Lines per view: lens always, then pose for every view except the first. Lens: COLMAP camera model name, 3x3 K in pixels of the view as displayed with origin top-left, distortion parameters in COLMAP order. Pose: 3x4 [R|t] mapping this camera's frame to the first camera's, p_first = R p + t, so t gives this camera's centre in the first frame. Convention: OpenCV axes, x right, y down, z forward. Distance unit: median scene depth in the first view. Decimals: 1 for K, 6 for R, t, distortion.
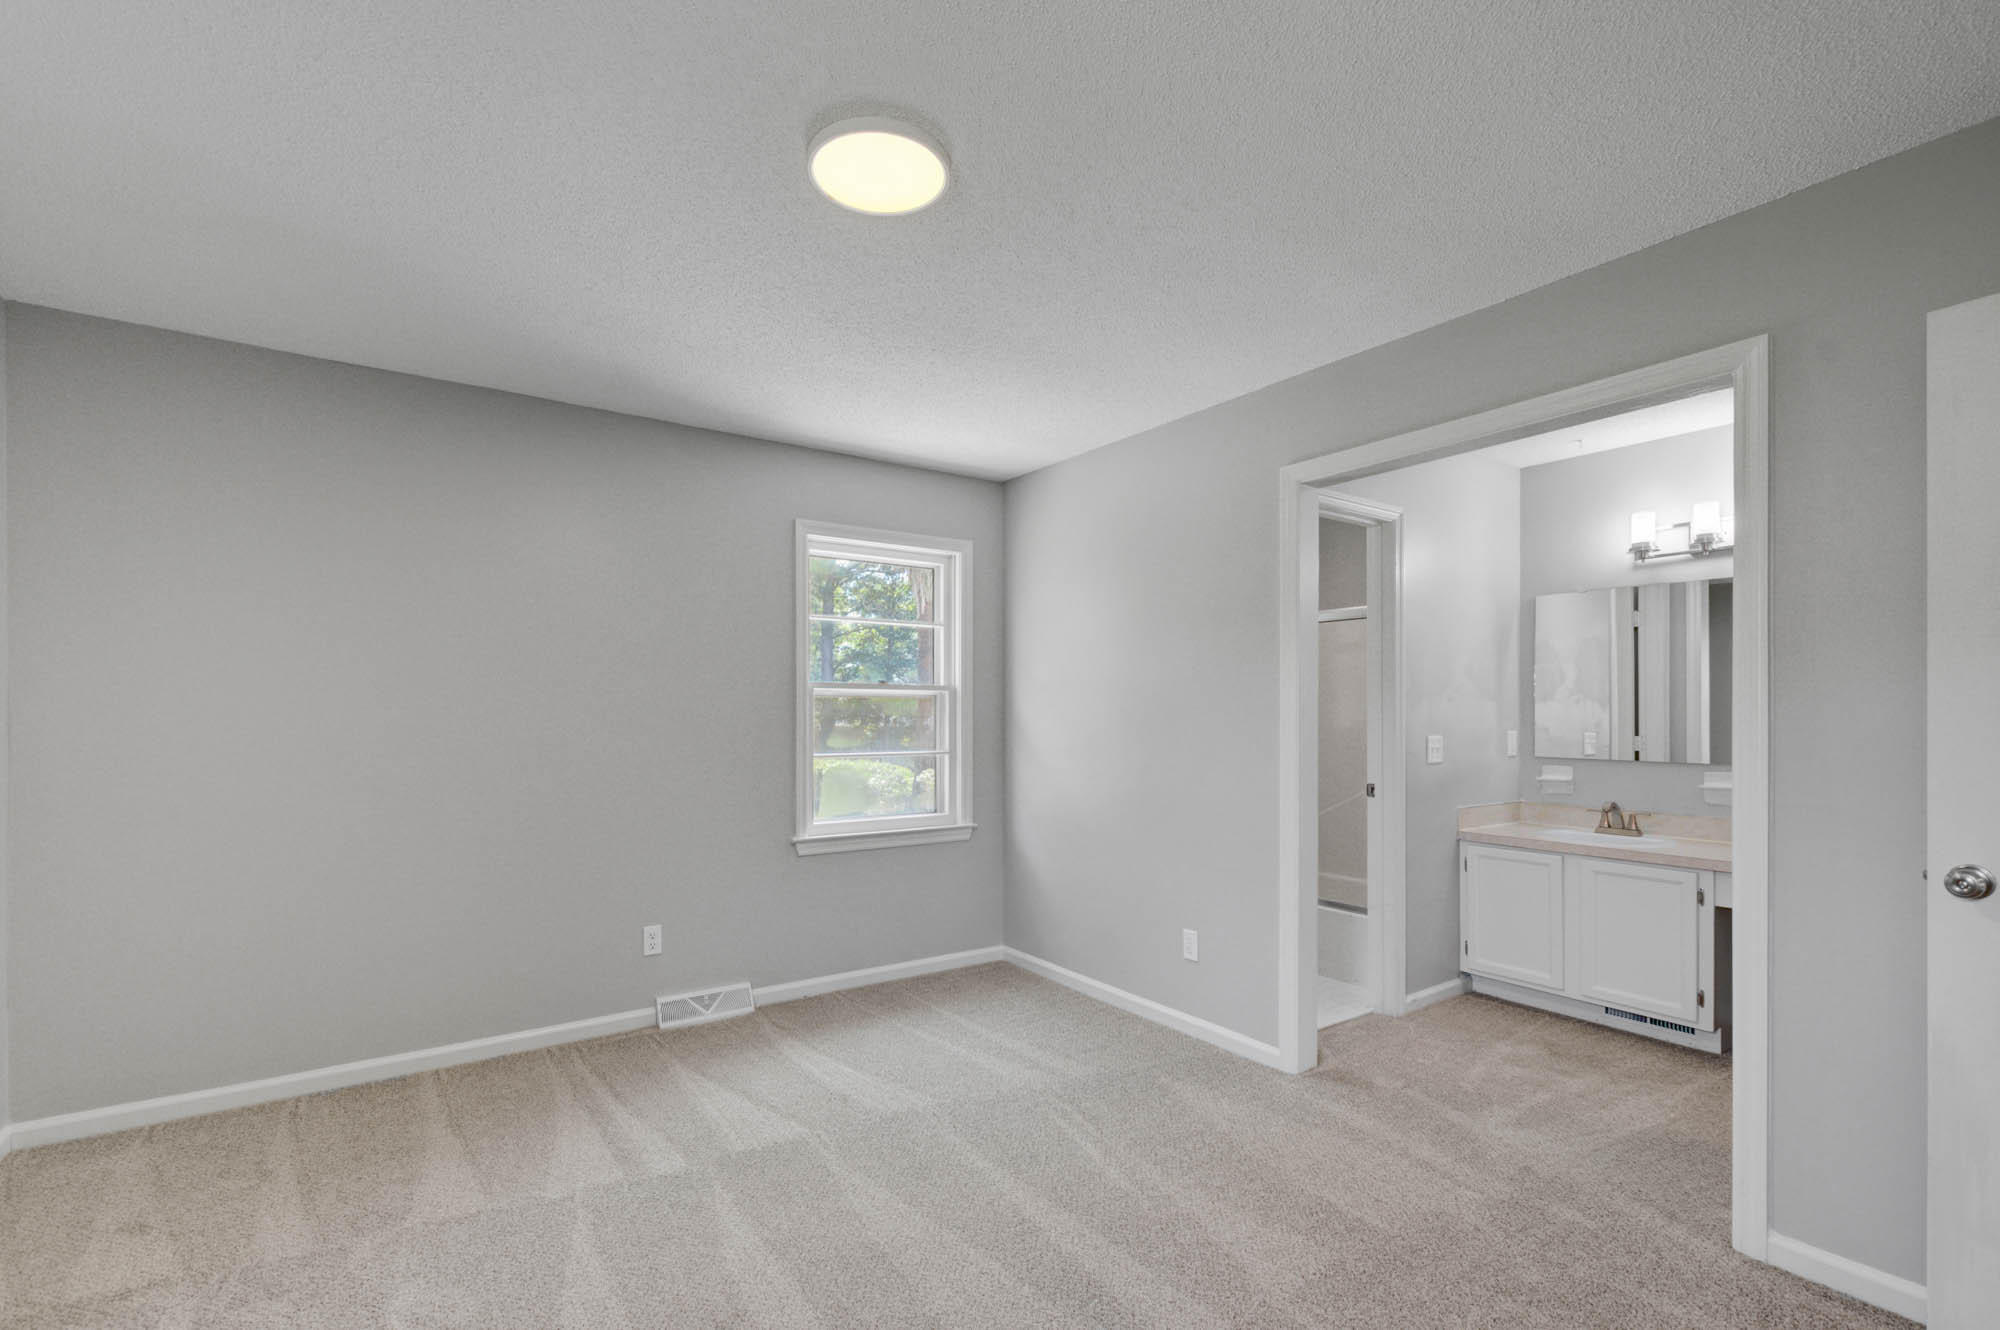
lens RADIAL K [[875.7, 0, 1004.2], [0, 875.7, 713.7], [0, 0, 1]] dist [0.009177, -0.002821]
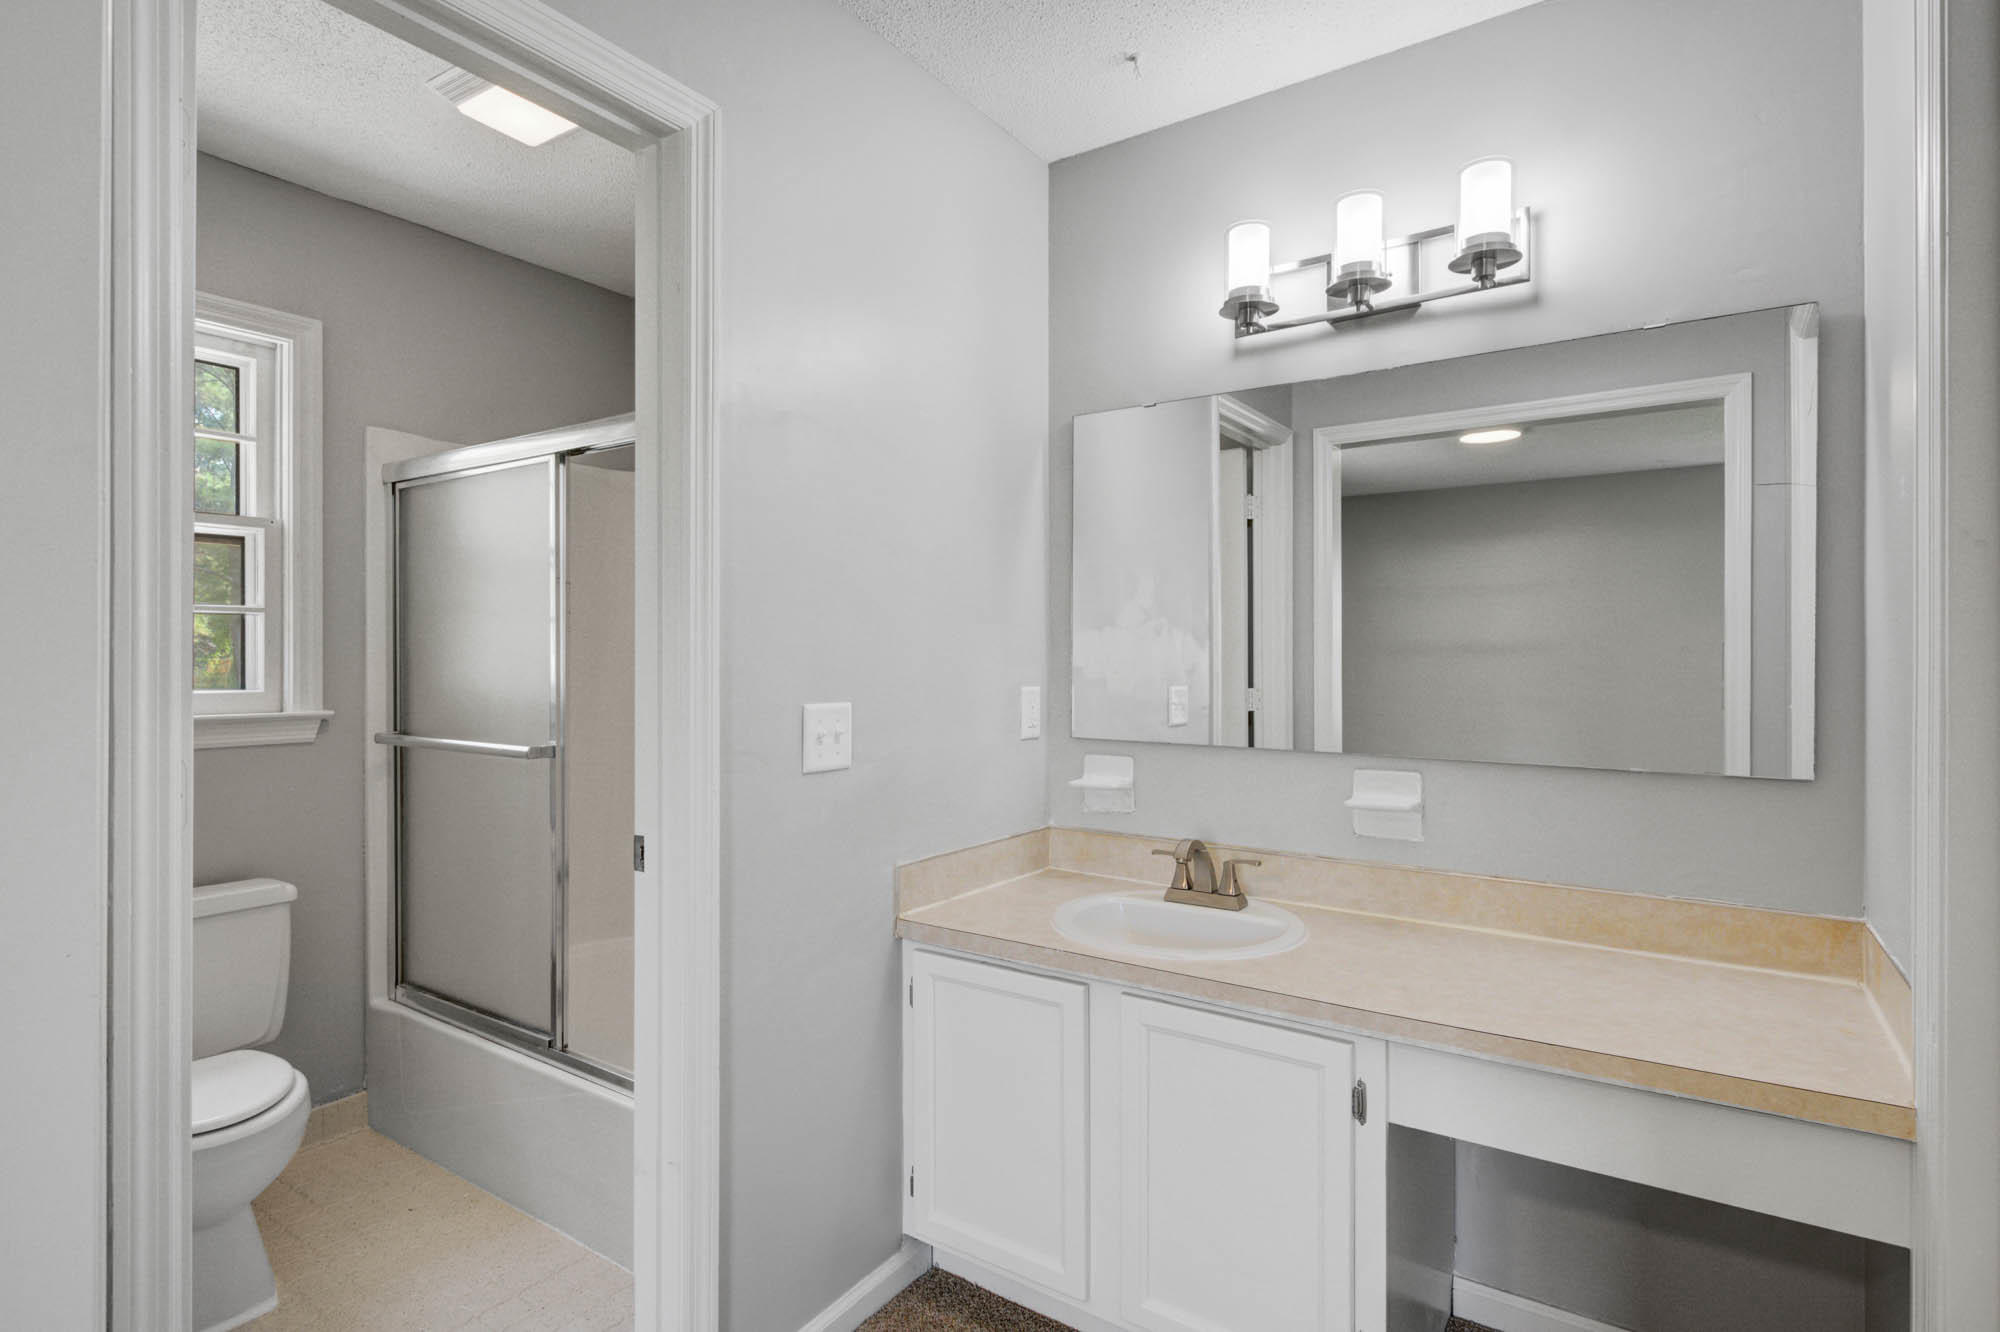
lens RADIAL K [[984.4, 0, 1006.8], [0, 984.4, 659.3], [0, 0, 1]] dist [-0.003989, -0.000242]
pose [[0.933489, -0.001585, 0.358603, 0.372911], [0.000733, 0.999997, 0.002512, 0.002873], [-0.358606, -0.002082, 0.933487, 0.495988]]
